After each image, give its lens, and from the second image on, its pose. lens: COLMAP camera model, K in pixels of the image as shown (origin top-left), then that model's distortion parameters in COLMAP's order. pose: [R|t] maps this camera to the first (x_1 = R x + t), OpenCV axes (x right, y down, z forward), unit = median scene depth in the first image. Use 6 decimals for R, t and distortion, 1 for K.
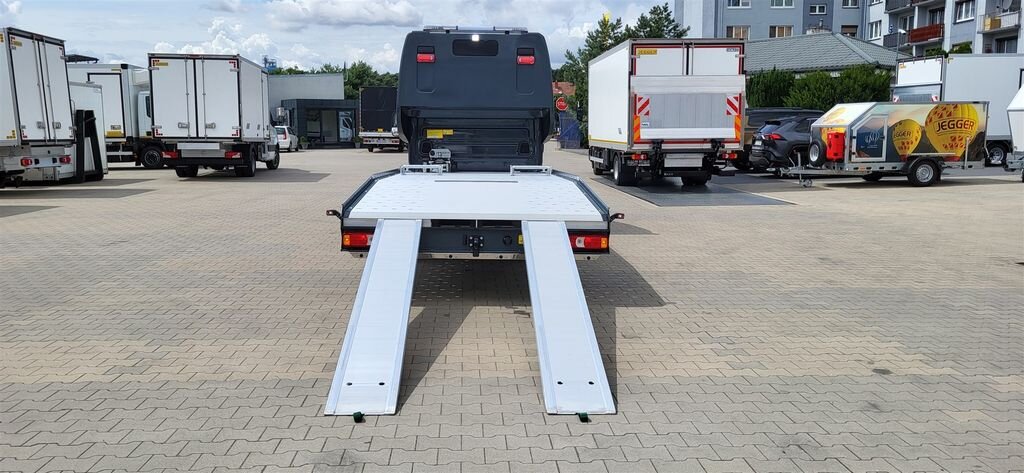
lens RADIAL K [[777.4, 0, 501.6], [0, 777.4, 214.5], [0, 0, 1]] dist [0.046382, -0.001713]
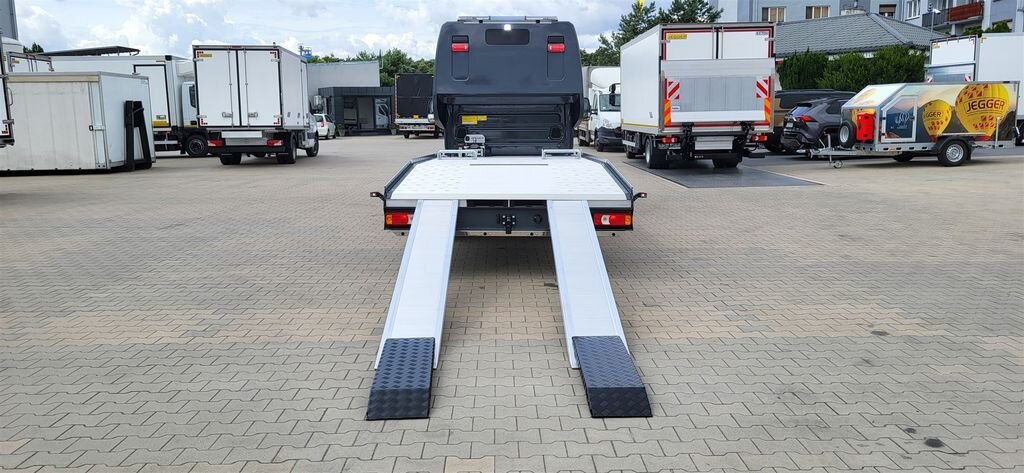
lens RADIAL K [[778.7, 0, 515.1], [0, 778.7, 213.2], [0, 0, 1]] dist [0.044893, -0.003611]
pose [[0.999553, -0.008352, -0.028701, 0.002339], [0.008837, 0.999820, 0.016796, 0.002361], [0.028556, -0.017042, 0.999447, -0.025048]]
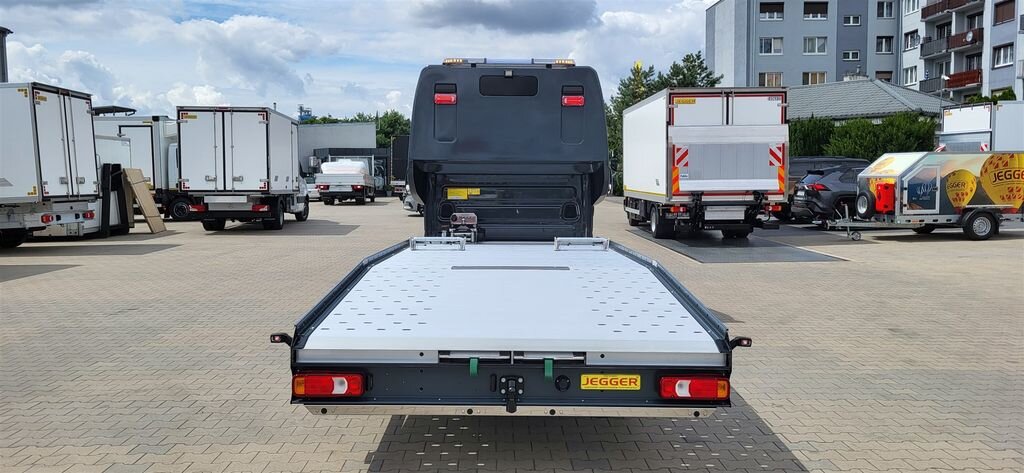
lens RADIAL K [[774.4, 0, 514.6], [0, 774.4, 218.2], [0, 0, 1]] dist [0.047589, -0.001586]
pose [[0.999717, -0.003098, -0.023576, -0.002463], [0.001842, 0.998587, -0.053111, -0.011352], [0.023707, 0.053052, 0.998310, 0.036108]]
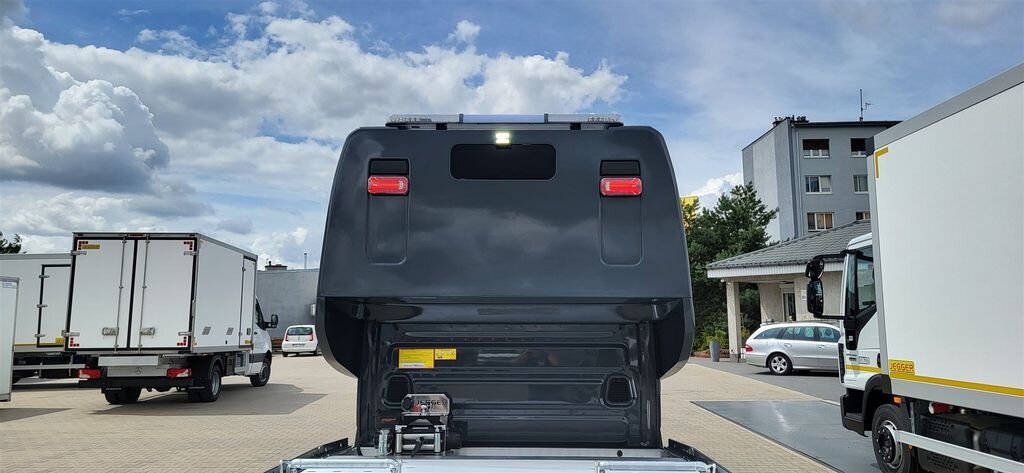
lens RADIAL K [[774.4, 0, 514.6], [0, 774.4, 218.2], [0, 0, 1]] dist [0.047589, -0.001586]
pose [[0.998240, -0.012741, -0.057917, -0.001520], [-0.001698, 0.970104, -0.242683, -0.042375], [0.059278, 0.242354, 0.968375, 0.317632]]
